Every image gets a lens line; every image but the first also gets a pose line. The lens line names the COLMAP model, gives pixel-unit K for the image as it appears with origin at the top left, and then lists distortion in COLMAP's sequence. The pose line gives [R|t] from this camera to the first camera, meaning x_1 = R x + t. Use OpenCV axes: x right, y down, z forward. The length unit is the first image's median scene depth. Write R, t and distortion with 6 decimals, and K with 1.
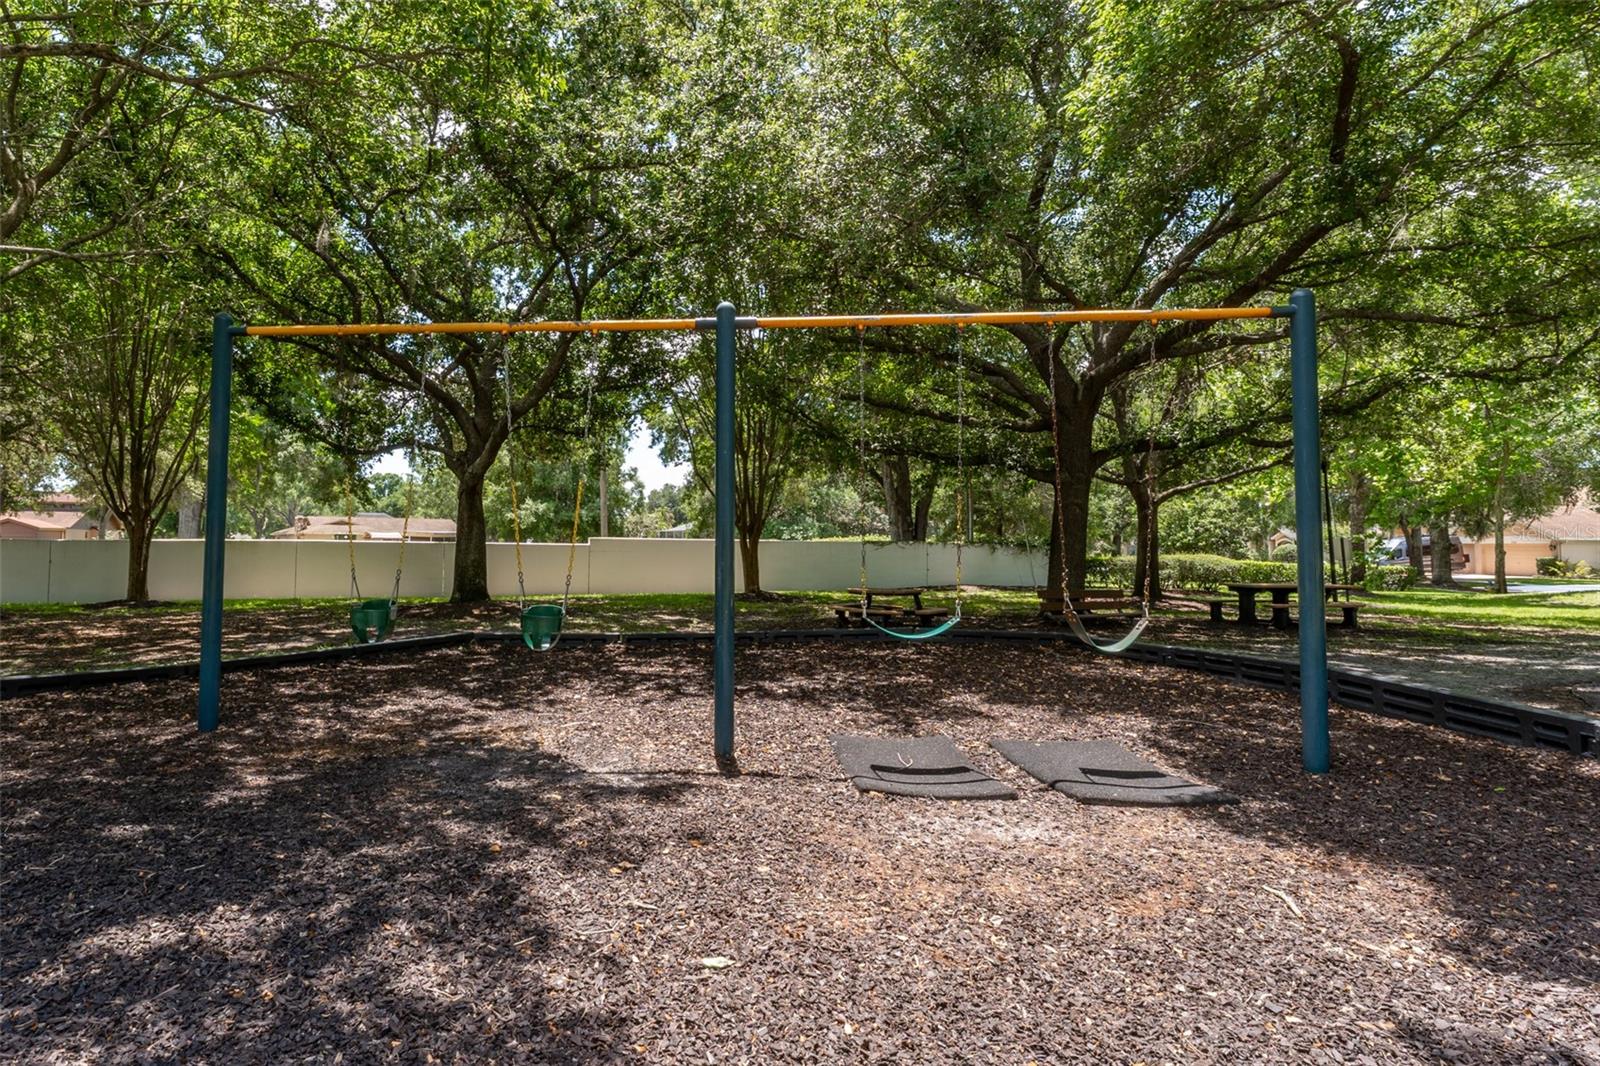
lens RADIAL K [[685.7, 0, 800.0], [0, 685.7, 533.0], [0, 0, 1]] dist [-0.000614, -0.000113]
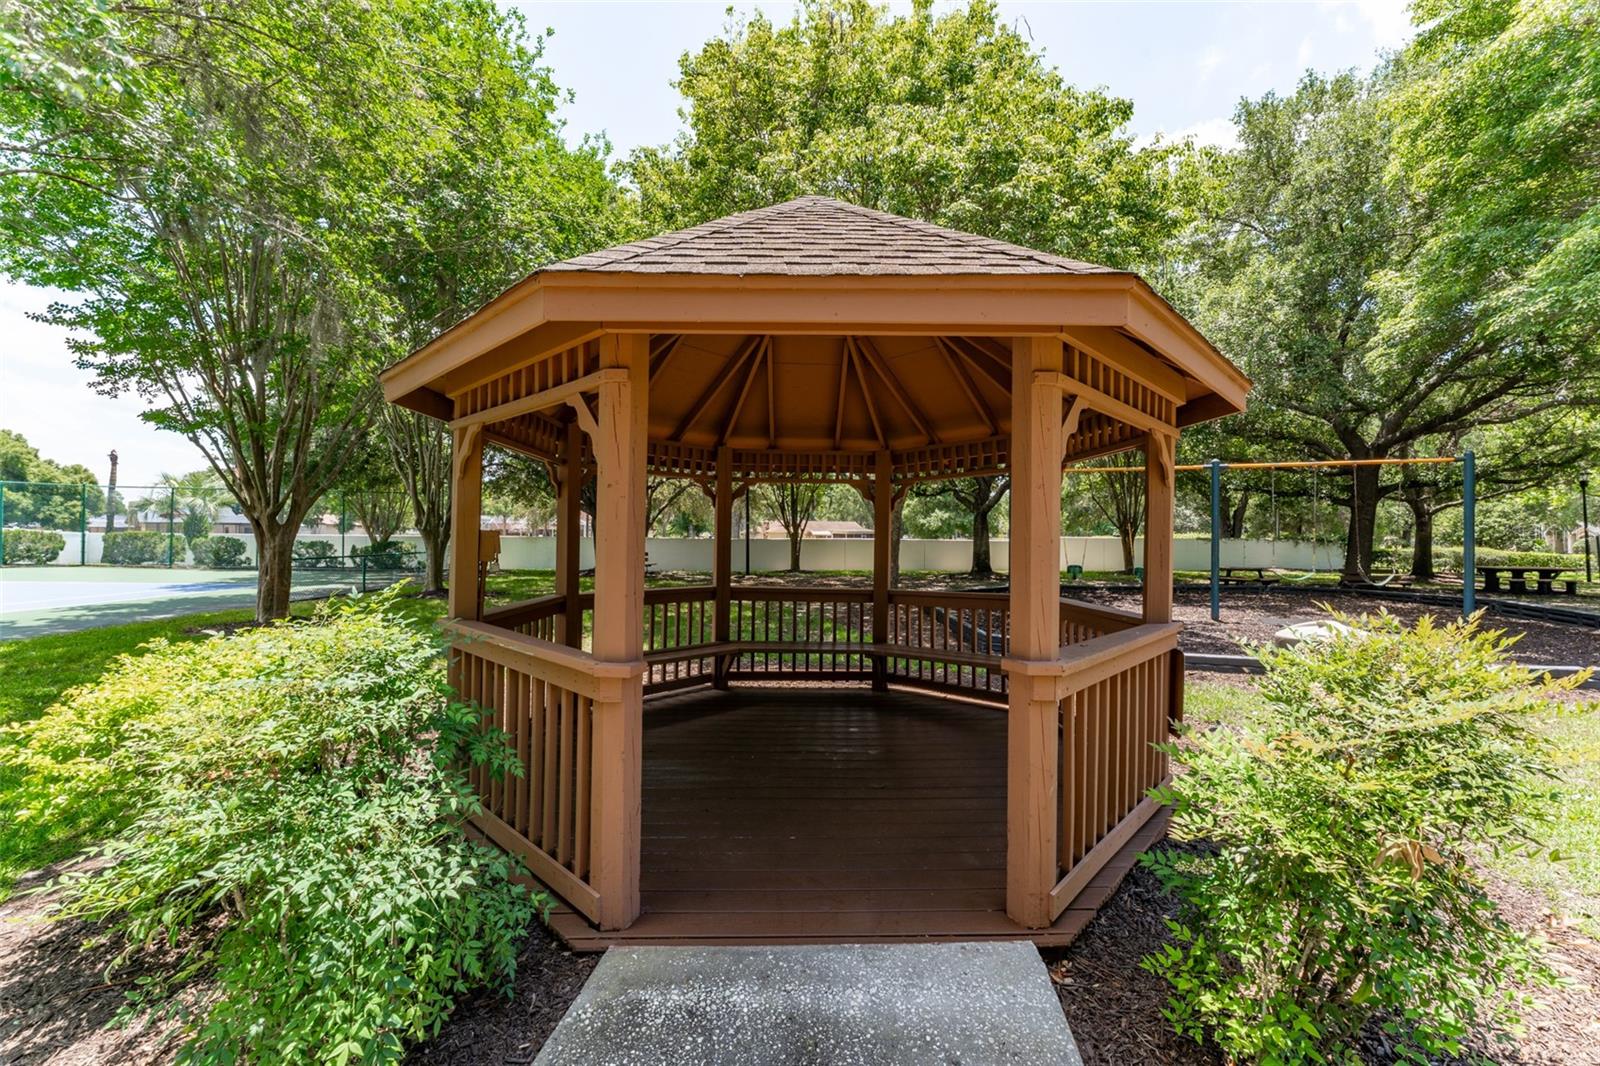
lens RADIAL K [[685.7, 0, 800.0], [0, 685.7, 533.0], [0, 0, 1]] dist [-0.000614, -0.000113]
pose [[0.953929, -0.004610, -0.299997, -0.272135], [0.009268, 0.999858, 0.014106, -0.027600], [0.299889, -0.016237, 0.953836, -0.661263]]
